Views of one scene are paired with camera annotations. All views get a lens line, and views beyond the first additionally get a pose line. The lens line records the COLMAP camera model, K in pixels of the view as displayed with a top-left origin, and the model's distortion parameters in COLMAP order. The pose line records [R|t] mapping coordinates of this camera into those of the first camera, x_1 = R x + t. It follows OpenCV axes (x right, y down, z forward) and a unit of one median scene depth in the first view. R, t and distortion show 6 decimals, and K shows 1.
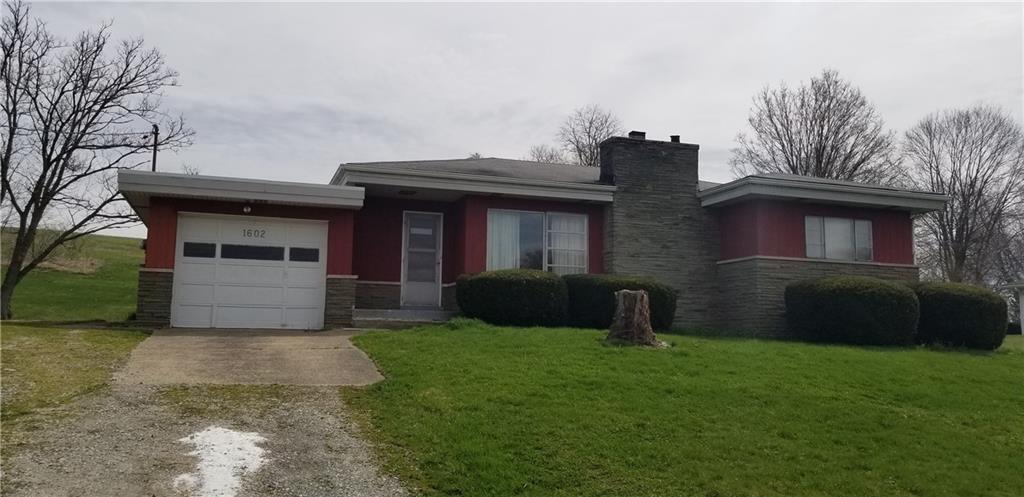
lens RADIAL K [[790.1, 0, 512.0], [0, 790.1, 248.5], [0, 0, 1]] dist [0.095363, -0.109223]
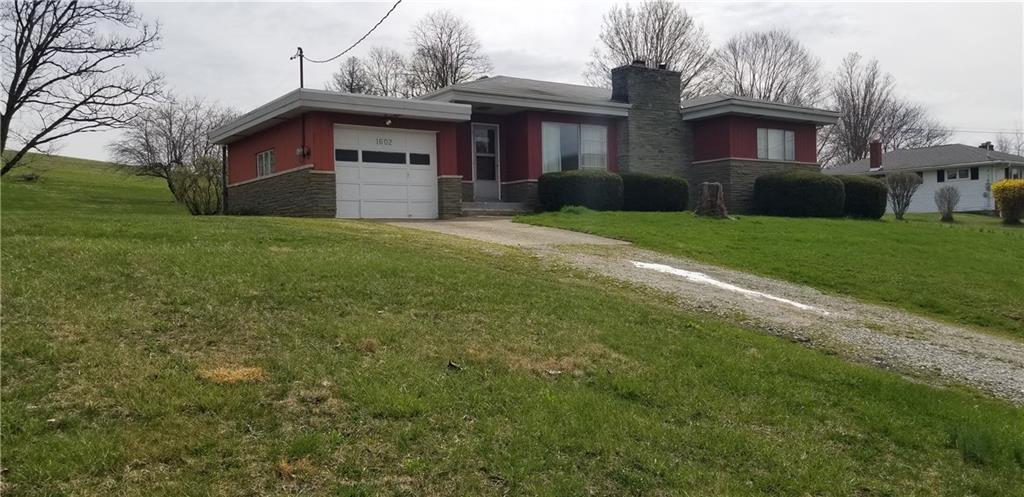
lens RADIAL K [[790.1, 0, 512.0], [0, 790.1, 248.5], [0, 0, 1]] dist [0.095363, -0.109223]
pose [[0.961540, -0.035843, 0.272318, -0.415256], [0.001803, 0.992251, 0.124238, -0.006276], [-0.274660, -0.118968, 0.954153, -0.211961]]
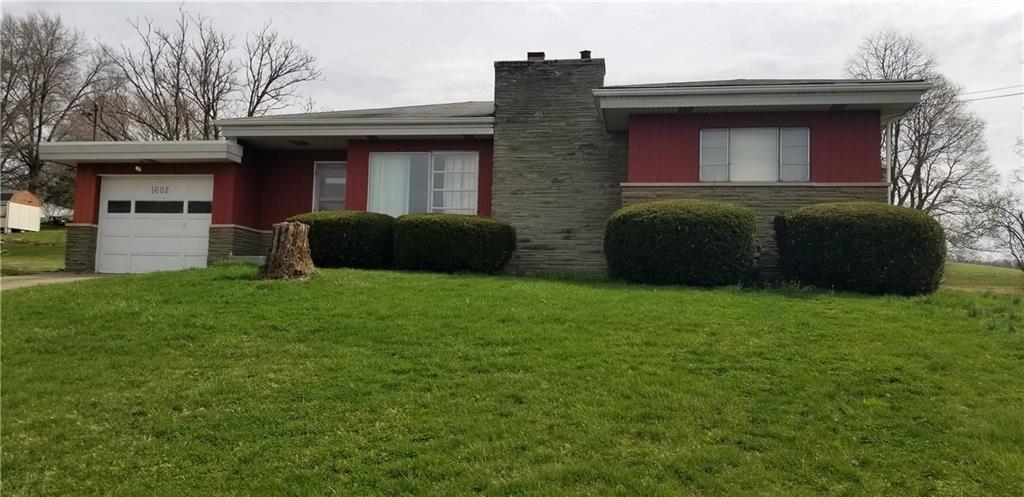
lens RADIAL K [[790.1, 0, 512.0], [0, 790.1, 248.5], [0, 0, 1]] dist [0.095363, -0.109223]
pose [[0.879087, -0.023461, -0.476084, 0.574608], [0.044192, 0.998498, 0.032395, 0.042970], [0.474609, -0.049517, 0.878803, 0.205486]]
